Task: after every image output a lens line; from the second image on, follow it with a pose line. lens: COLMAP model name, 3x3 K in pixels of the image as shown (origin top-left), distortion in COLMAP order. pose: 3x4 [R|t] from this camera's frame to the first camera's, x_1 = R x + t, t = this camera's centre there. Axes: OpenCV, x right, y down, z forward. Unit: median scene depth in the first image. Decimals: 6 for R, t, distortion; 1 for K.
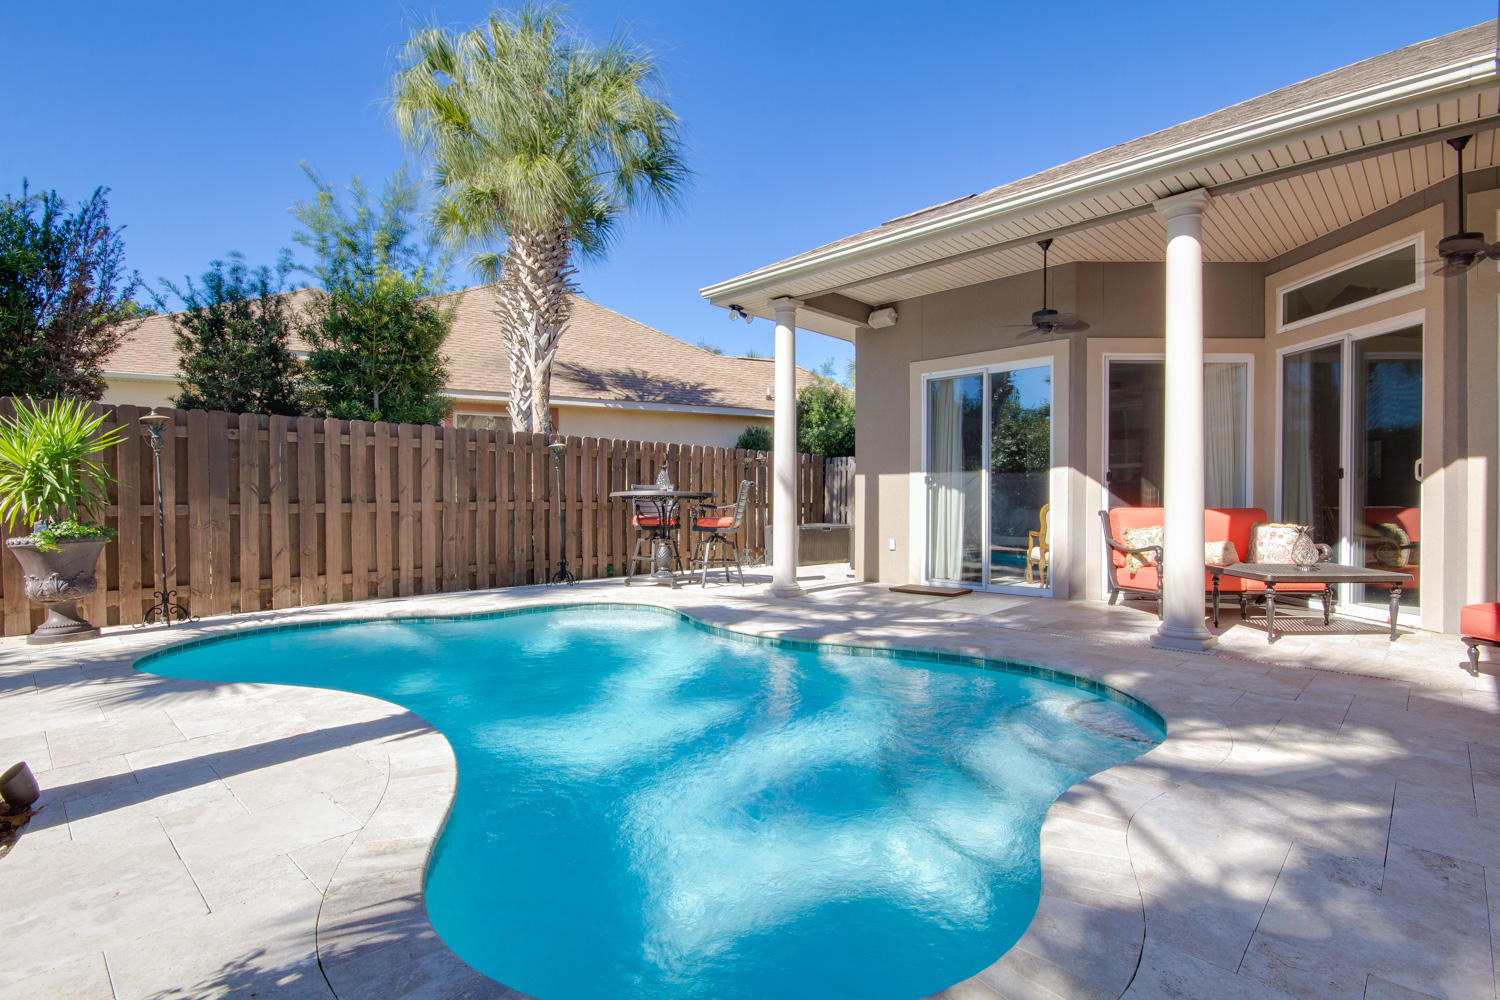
lens RADIAL K [[741.9, 0, 761.4], [0, 741.9, 506.6], [0, 0, 1]] dist [-0.004183, -0.000631]
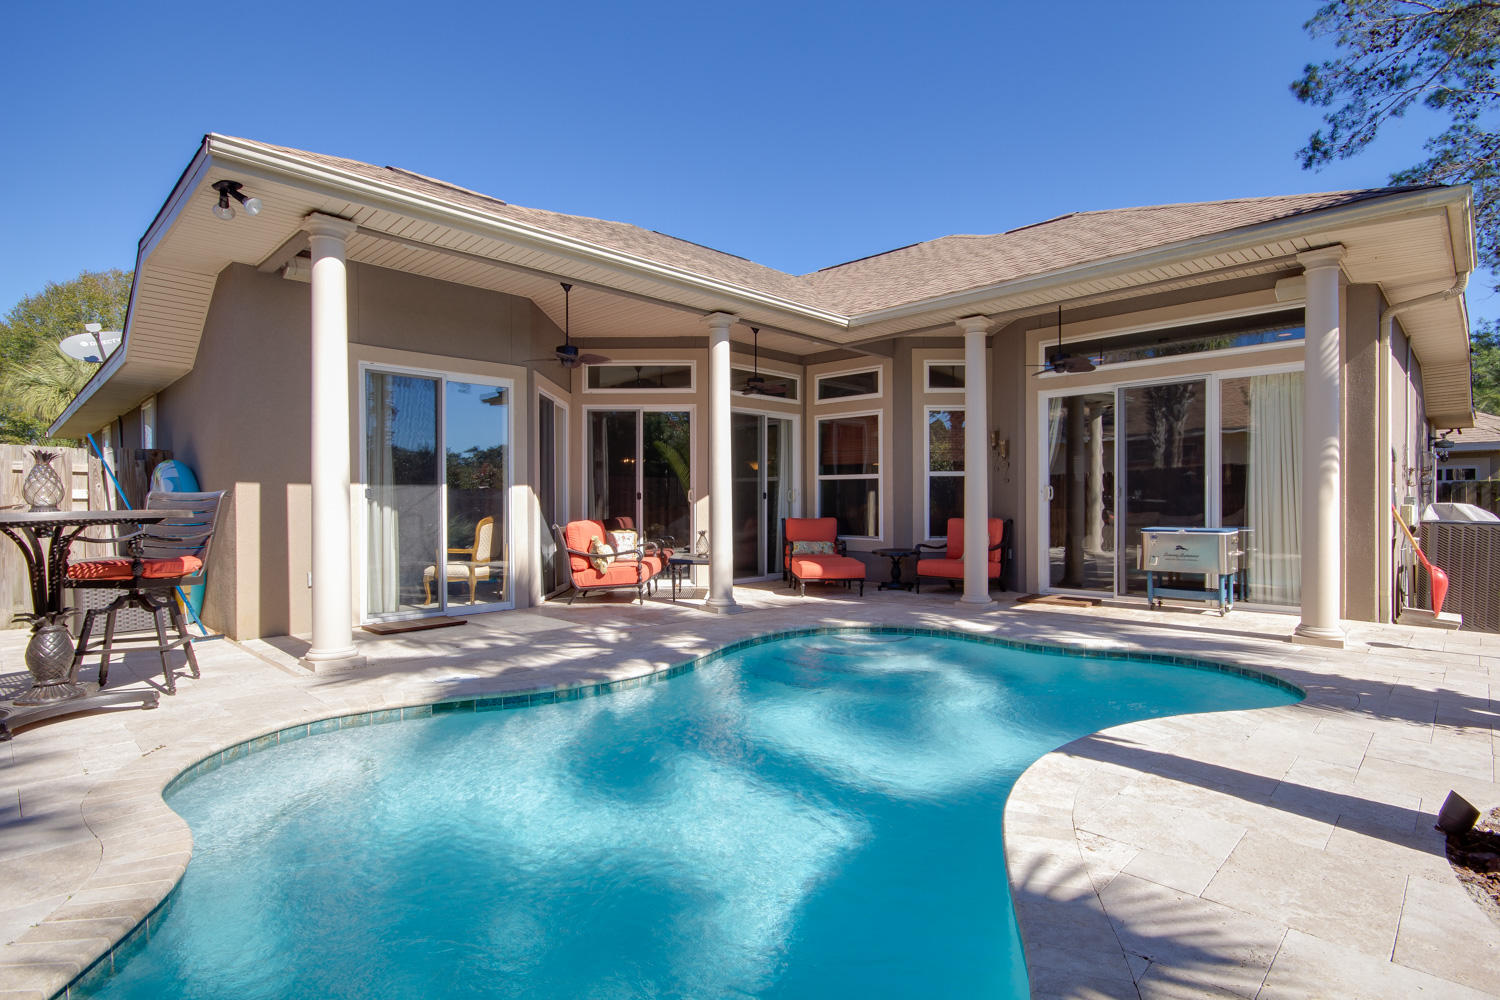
lens RADIAL K [[741.9, 0, 764.1], [0, 741.9, 499.7], [0, 0, 1]] dist [-0.004183, -0.000631]
pose [[0.006822, 0.007608, 0.999948, -1.579050], [0.014452, 0.999866, -0.007706, -0.045630], [-0.999872, 0.014504, 0.006711, 1.507105]]
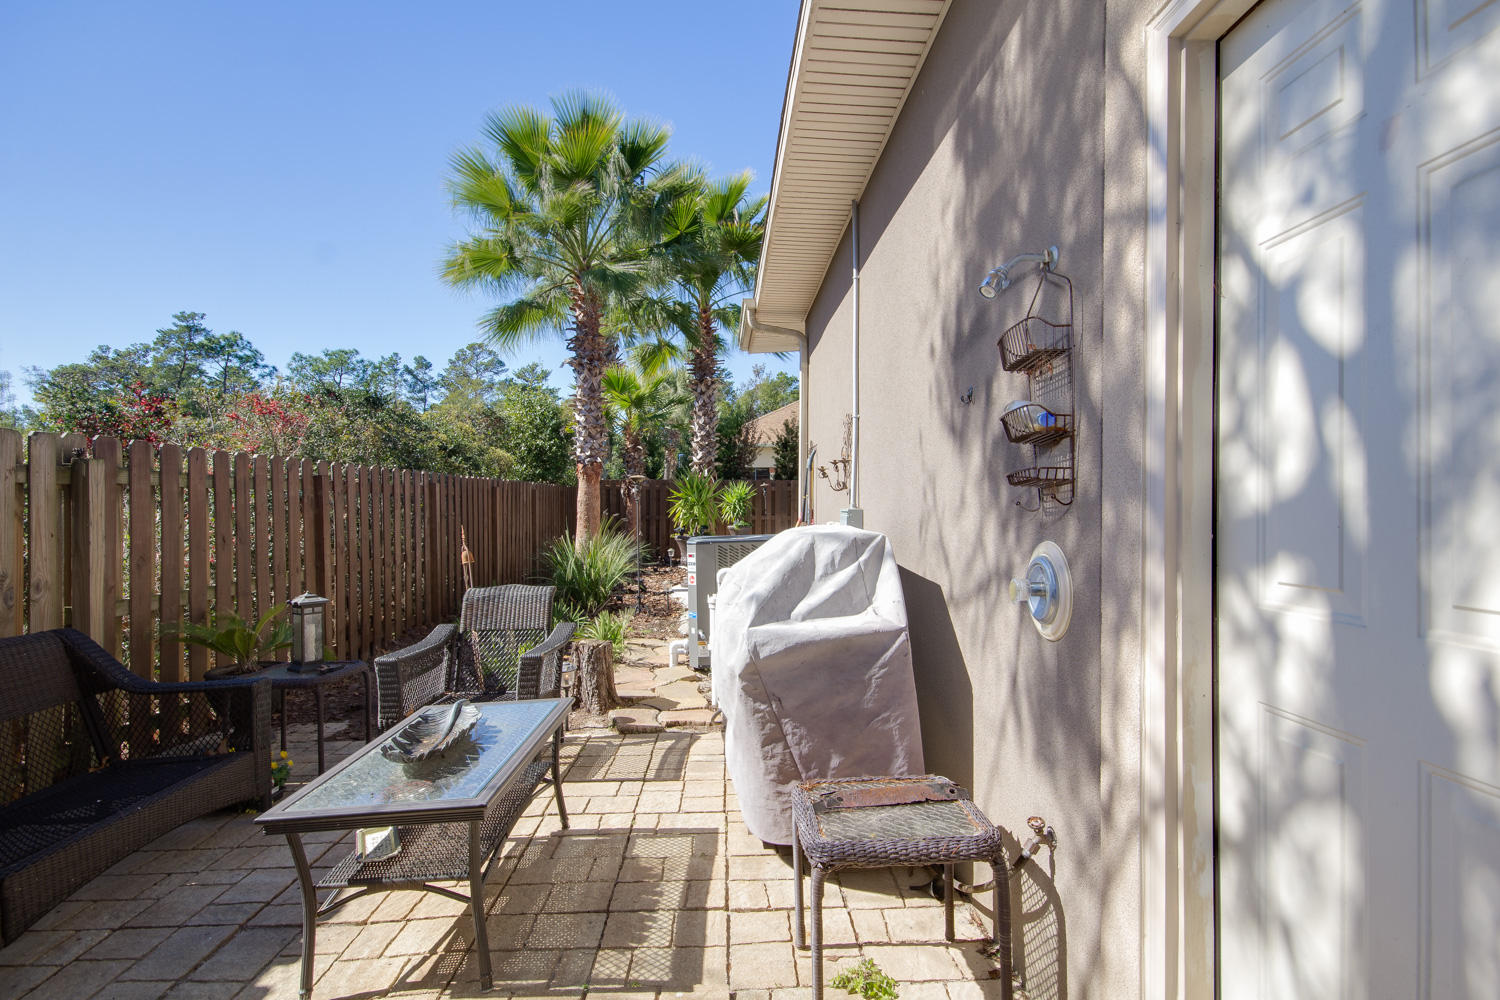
lens RADIAL K [[741.9, 0, 751.7], [0, 741.9, 504.1], [0, 0, 1]] dist [-0.004183, -0.000631]
pose [[0.744186, 0.010089, -0.667896, 0.846793], [-0.019548, 0.999787, -0.006677, -0.022120], [0.667686, 0.018025, 0.744224, -0.935513]]
